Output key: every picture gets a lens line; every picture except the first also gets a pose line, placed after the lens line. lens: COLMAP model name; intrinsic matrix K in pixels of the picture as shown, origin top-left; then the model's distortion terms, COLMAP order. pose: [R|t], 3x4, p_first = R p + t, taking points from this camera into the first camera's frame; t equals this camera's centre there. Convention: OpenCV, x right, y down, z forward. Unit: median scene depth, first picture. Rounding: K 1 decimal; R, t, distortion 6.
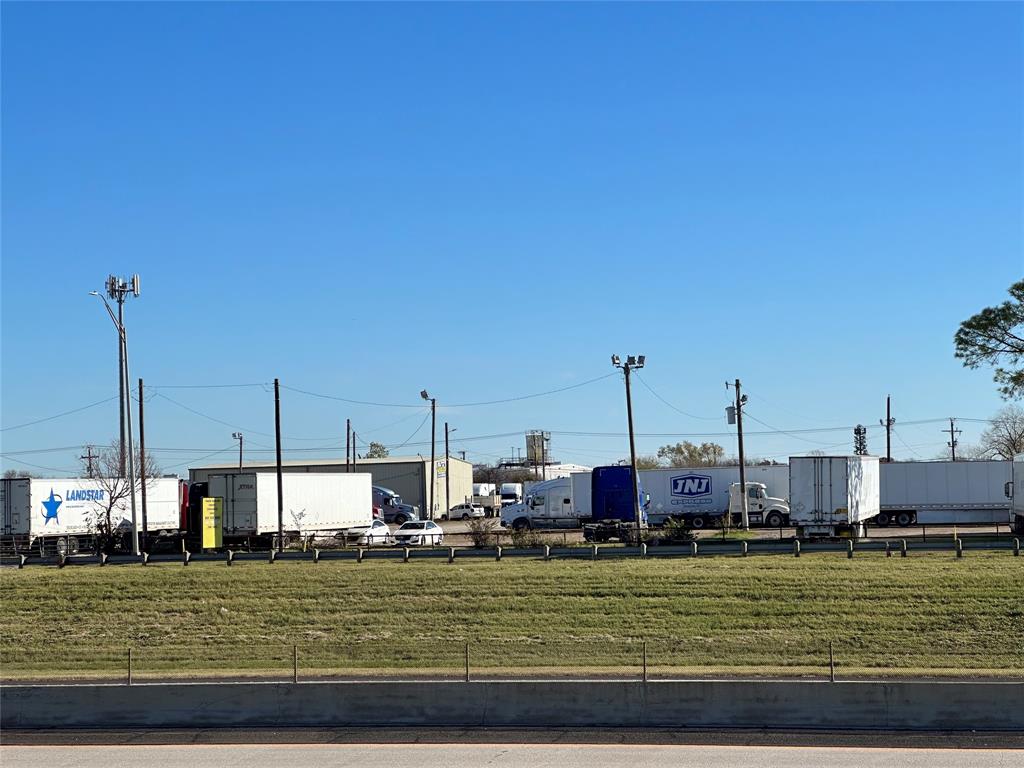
lens RADIAL K [[2285.8, 0, 506.5], [0, 2285.8, 370.1], [0, 0, 1]] dist [0.206748, 0.000000]
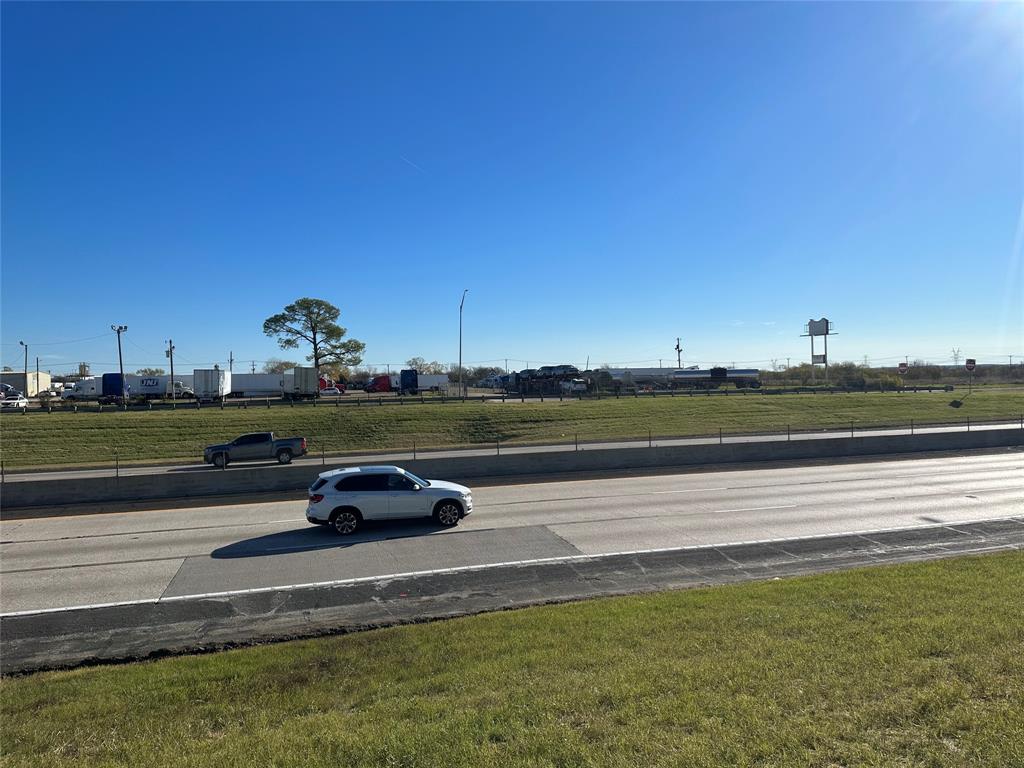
lens RADIAL K [[713.8, 0, 523.8], [0, 713.8, 384.6], [0, 0, 1]] dist [0.084397, -0.108706]
pose [[0.849510, 0.003100, 0.527563, 0.012853], [-0.028712, 0.998772, 0.040365, 0.011647], [-0.526790, -0.049438, 0.848557, 0.140053]]
